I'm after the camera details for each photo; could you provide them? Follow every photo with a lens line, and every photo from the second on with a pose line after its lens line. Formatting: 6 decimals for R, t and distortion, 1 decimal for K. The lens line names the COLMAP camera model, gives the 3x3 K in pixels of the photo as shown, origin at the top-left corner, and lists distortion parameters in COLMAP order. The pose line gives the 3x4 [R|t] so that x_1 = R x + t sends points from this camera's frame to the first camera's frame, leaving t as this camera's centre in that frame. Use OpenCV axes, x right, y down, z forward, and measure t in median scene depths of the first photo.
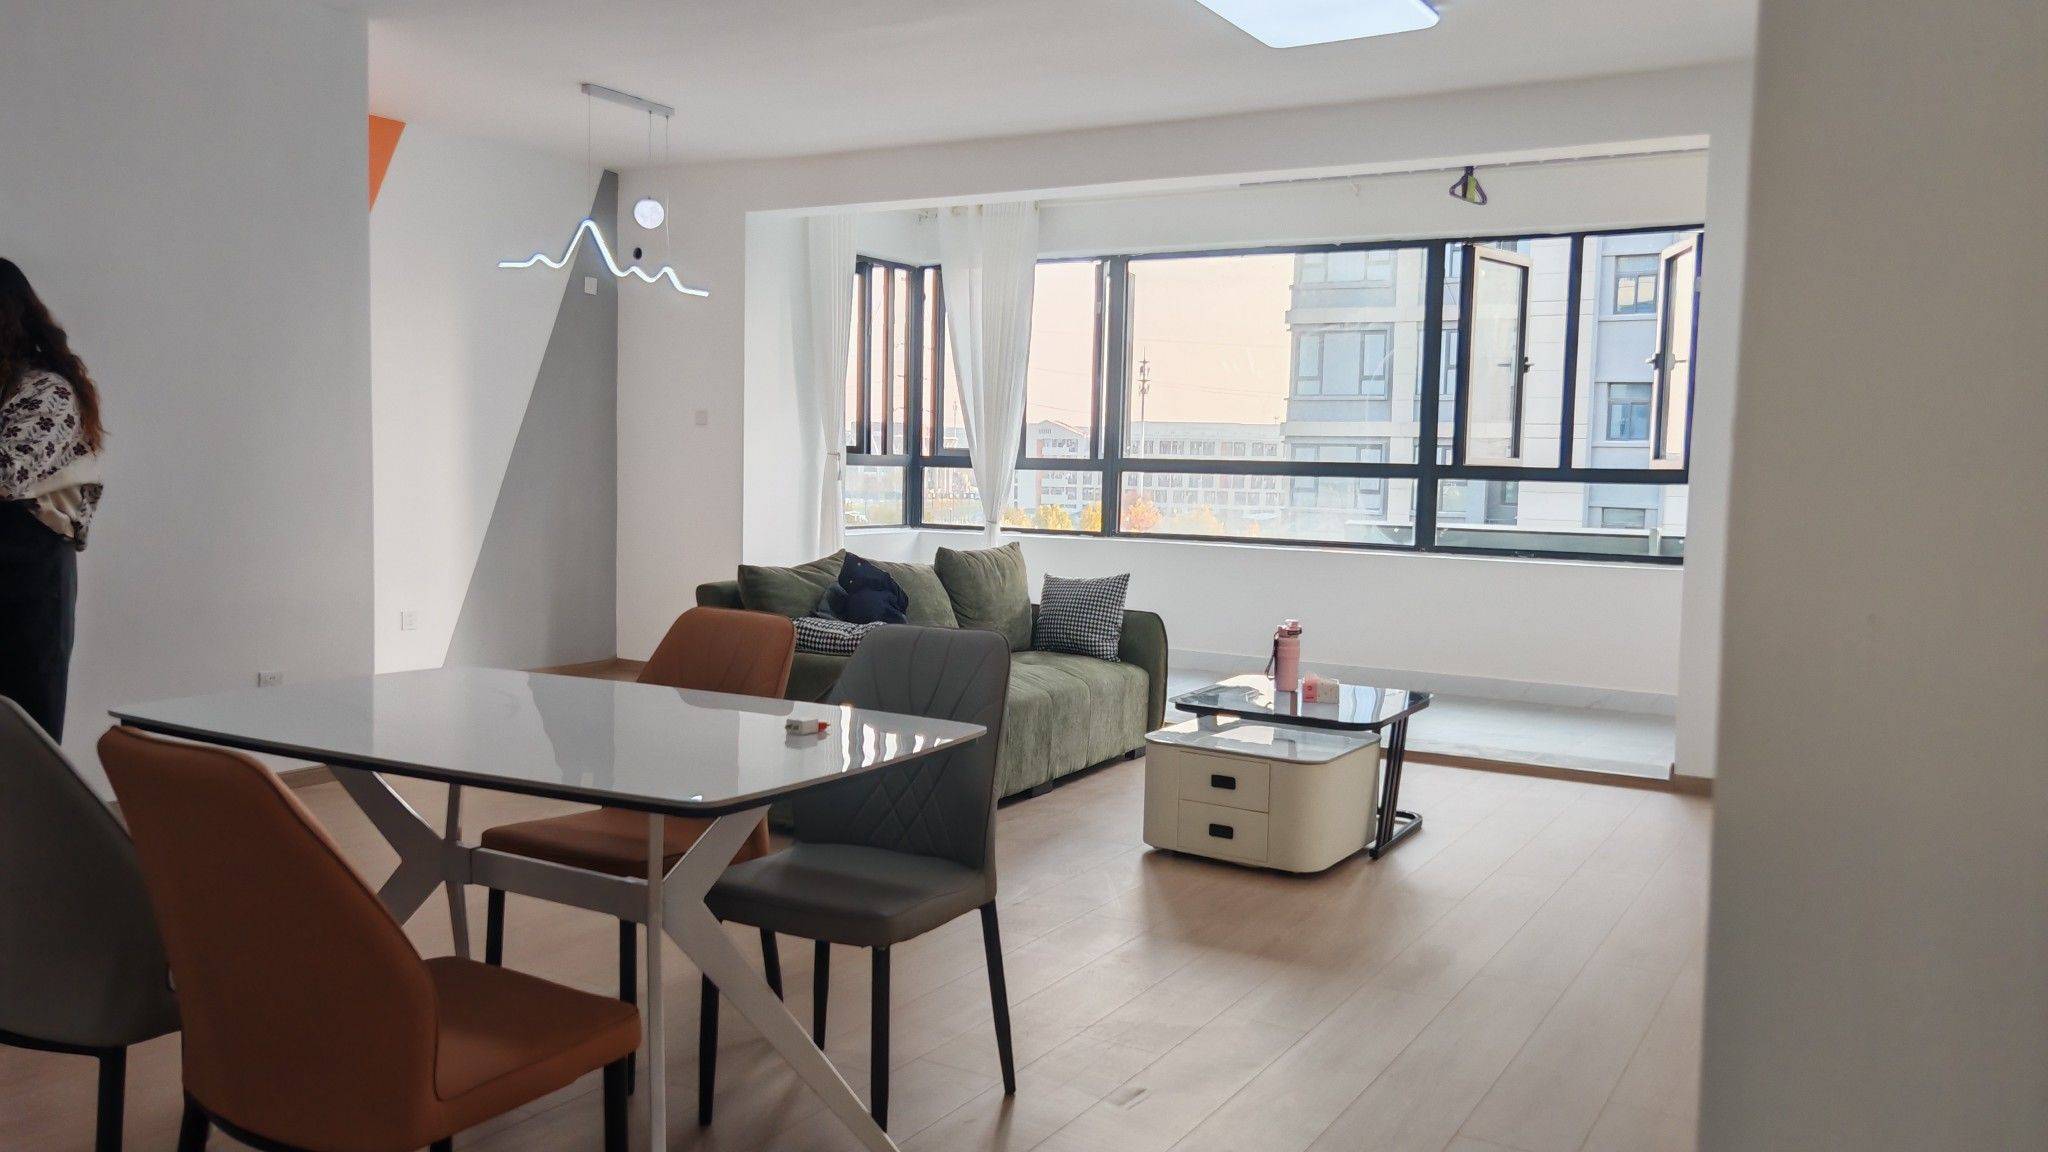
lens RADIAL K [[1559.4, 0, 1028.5], [0, 1559.4, 583.0], [0, 0, 1]] dist [0.036663, 0.005141]
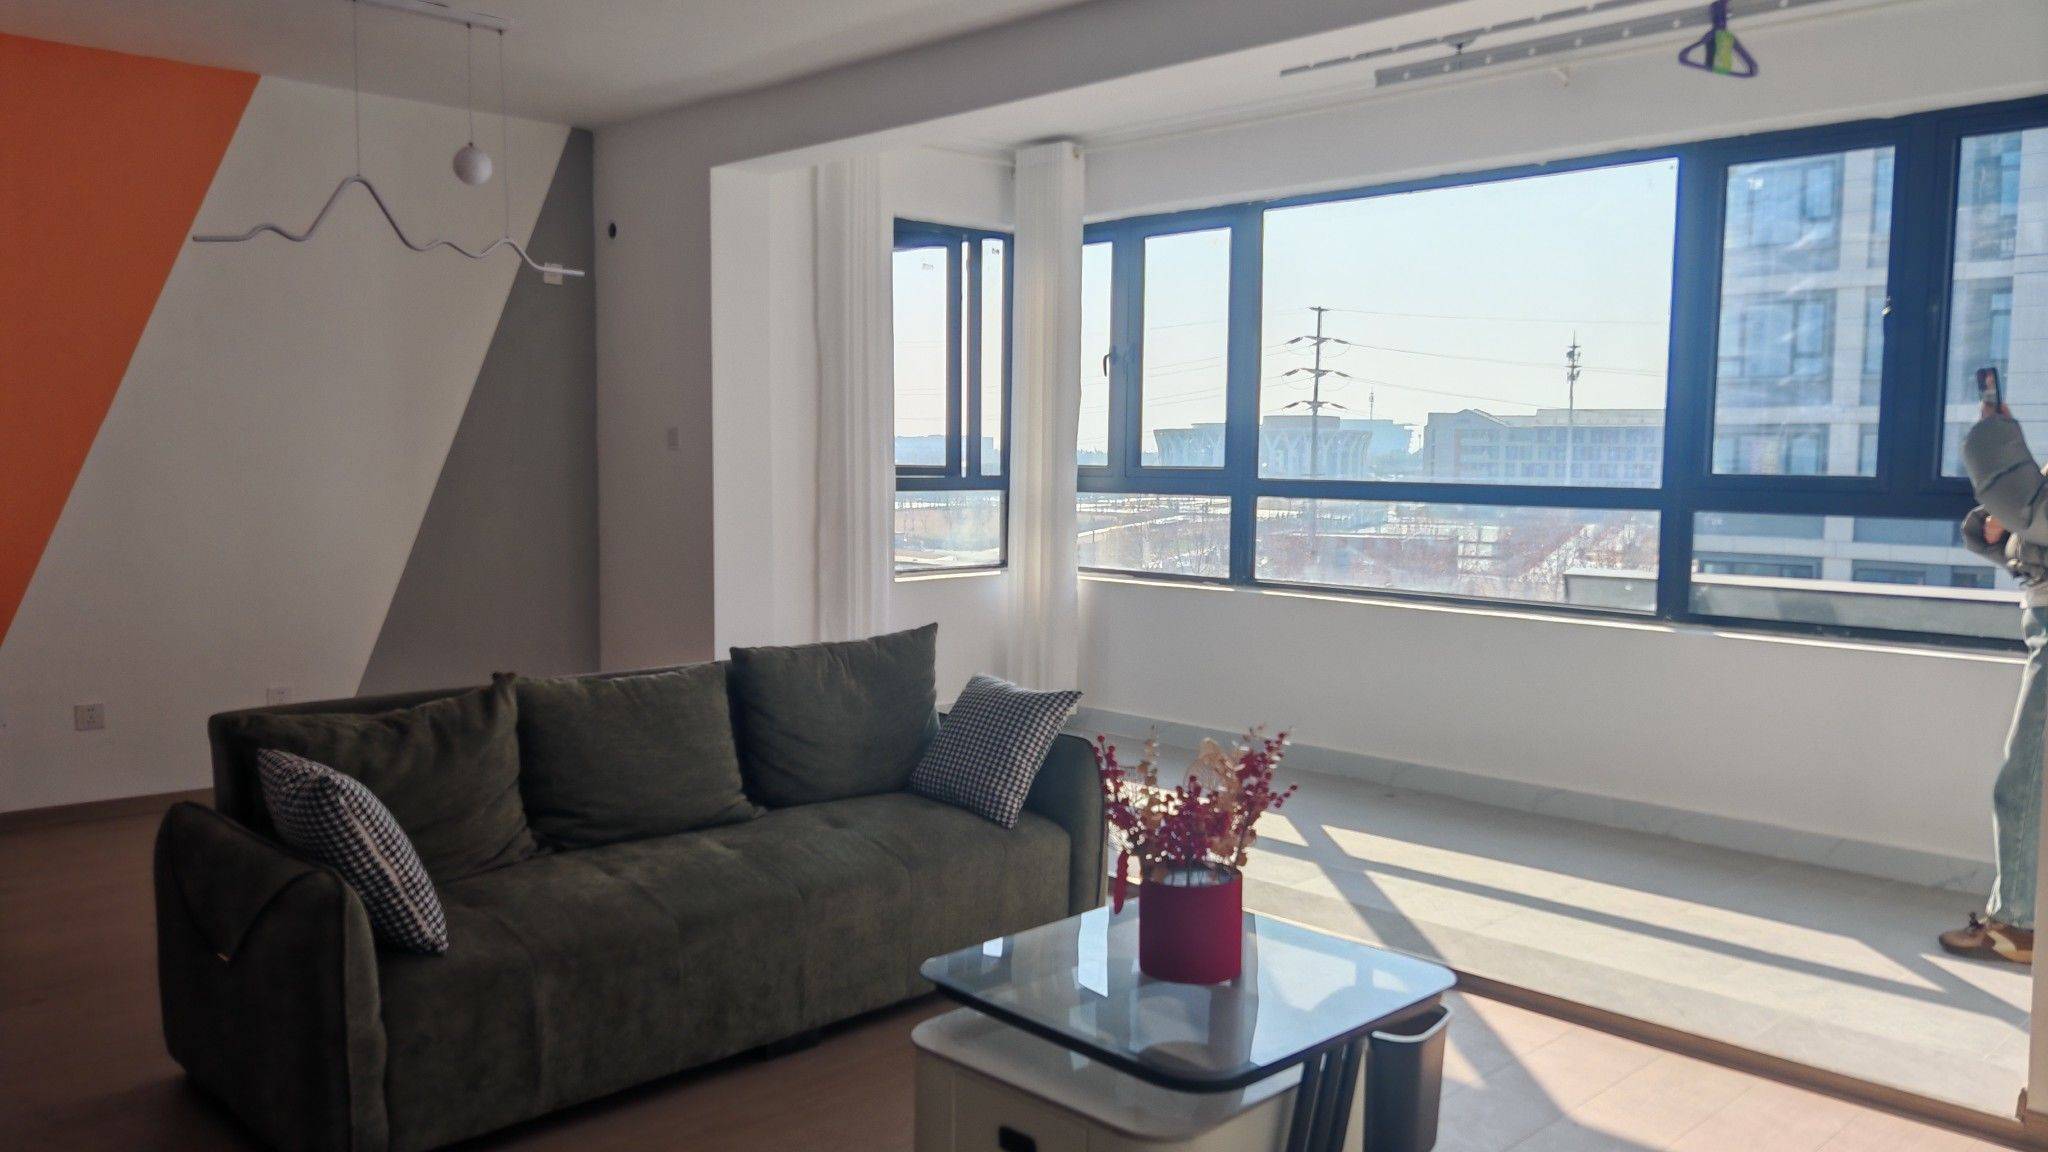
lens RADIAL K [[1559.6, 0, 1021.9], [0, 1559.6, 582.4], [0, 0, 1]] dist [0.030475, -0.000993]
pose [[0.964702, 0.008564, -0.263205, 0.180381], [-0.007808, 0.999962, 0.003918, -0.041375], [0.263228, -0.001724, 0.964732, 0.324113]]
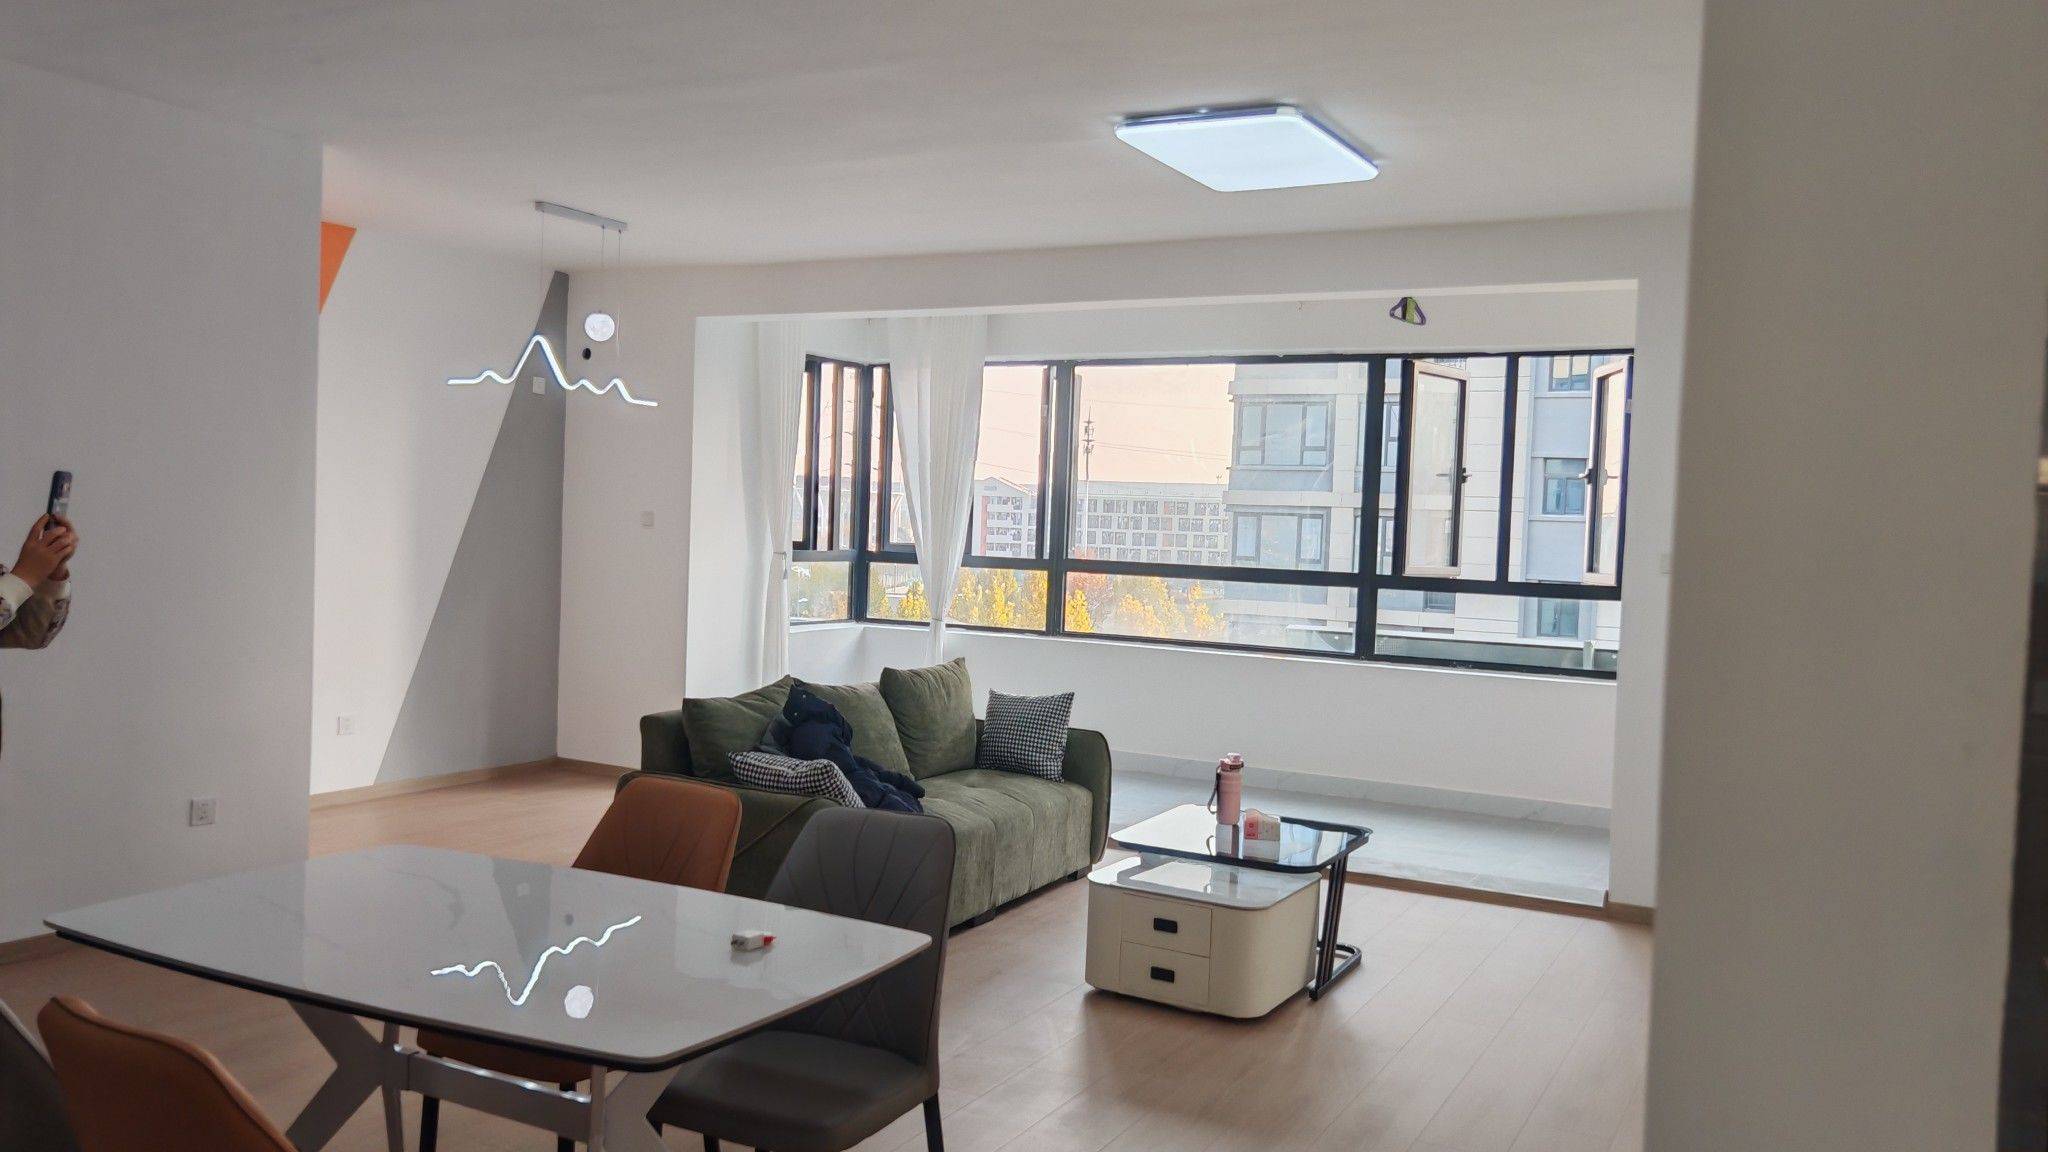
lens RADIAL K [[1559.6, 0, 1021.9], [0, 1559.6, 582.4], [0, 0, 1]] dist [0.030475, -0.000993]
pose [[0.999423, 0.012247, 0.031671, -0.001195], [-0.011080, 0.999262, -0.036766, -0.033651], [-0.032098, 0.036394, 0.998822, -0.005214]]
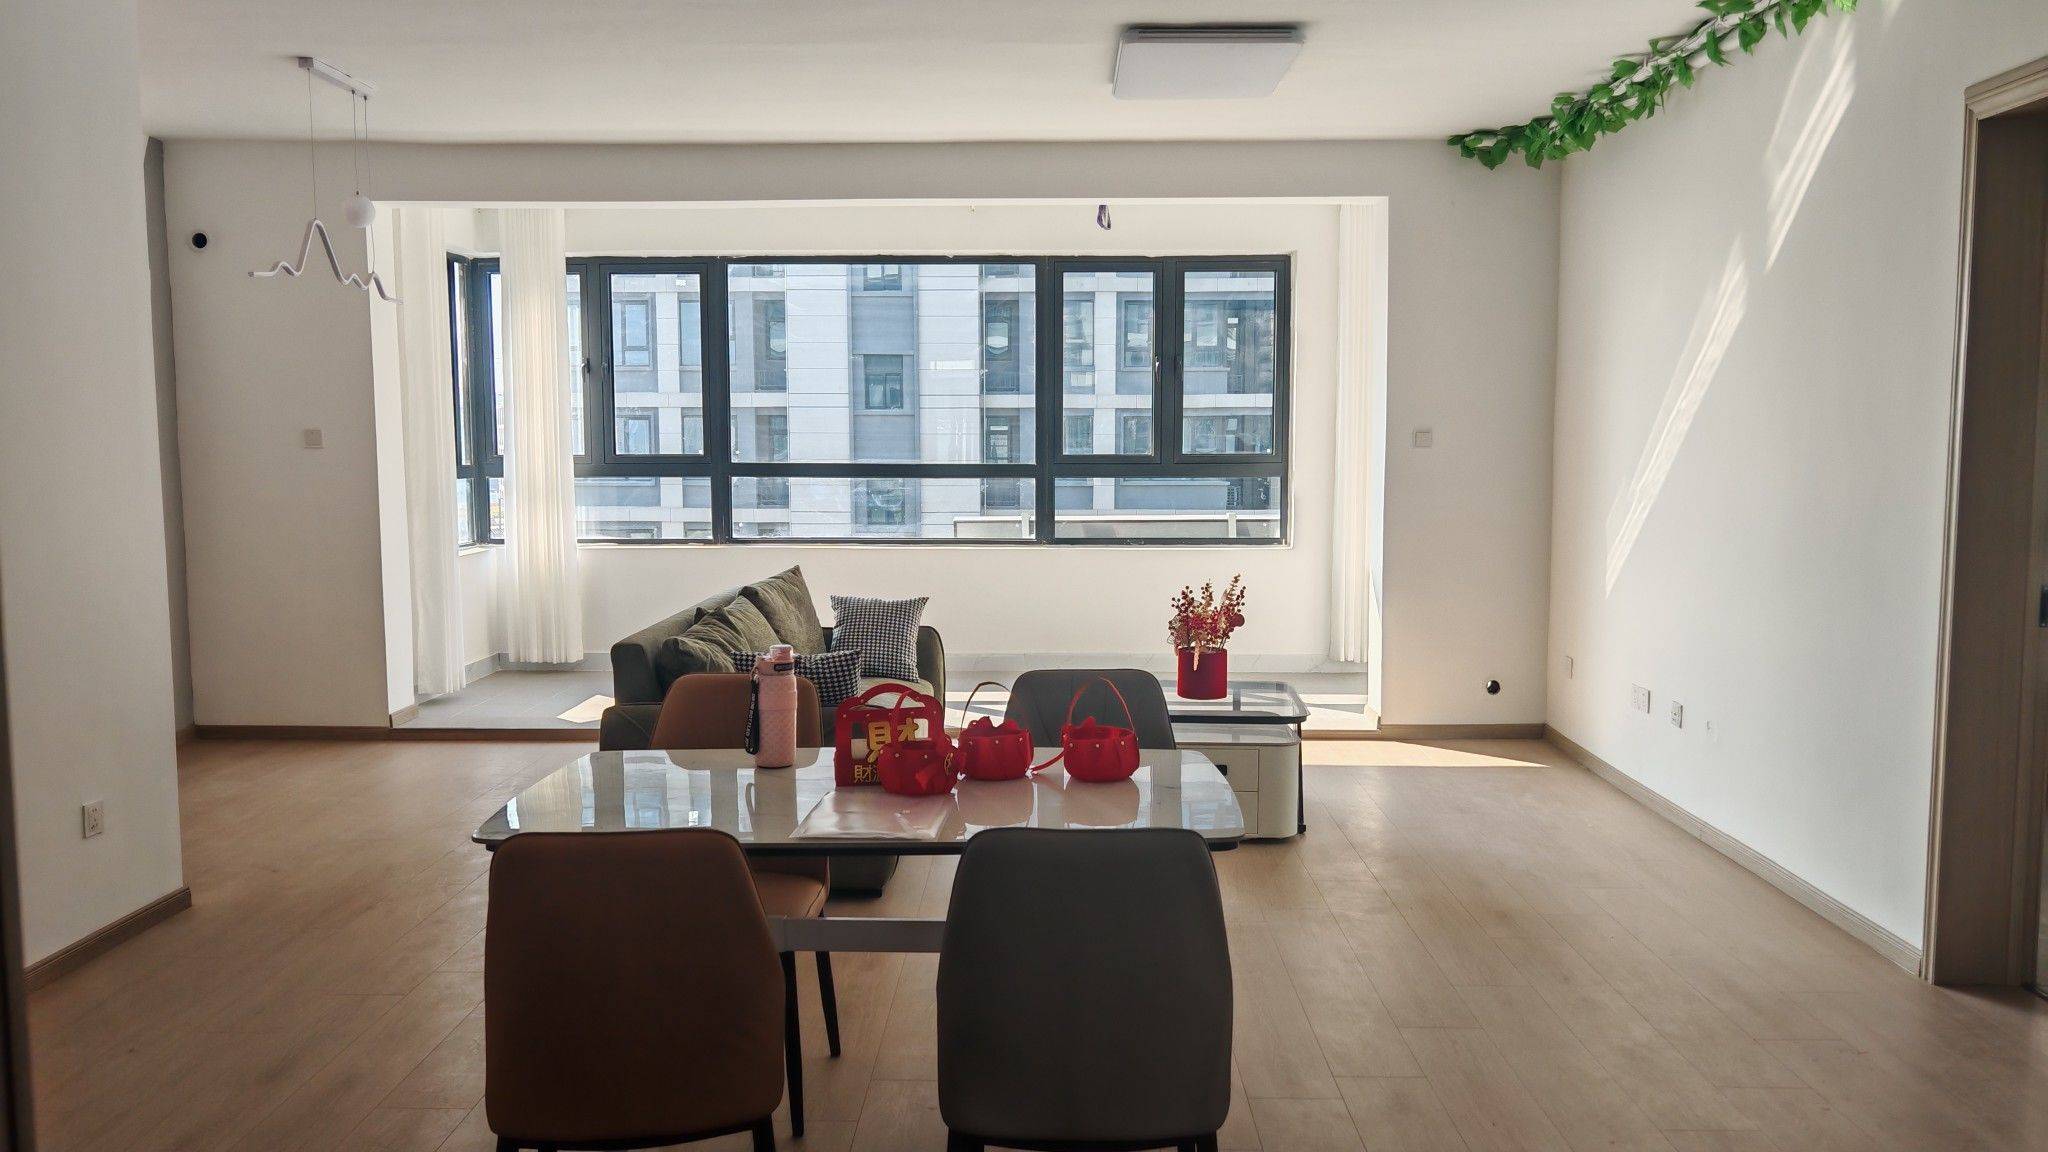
lens RADIAL K [[1546.4, 0, 1036.9], [0, 1546.4, 614.5], [0, 0, 1]] dist [-0.010461, -0.001263]
pose [[0.869814, -0.079740, 0.486893, -0.311381], [0.057804, 0.996527, 0.059941, -0.040121], [-0.489982, -0.023993, 0.871402, 0.067570]]
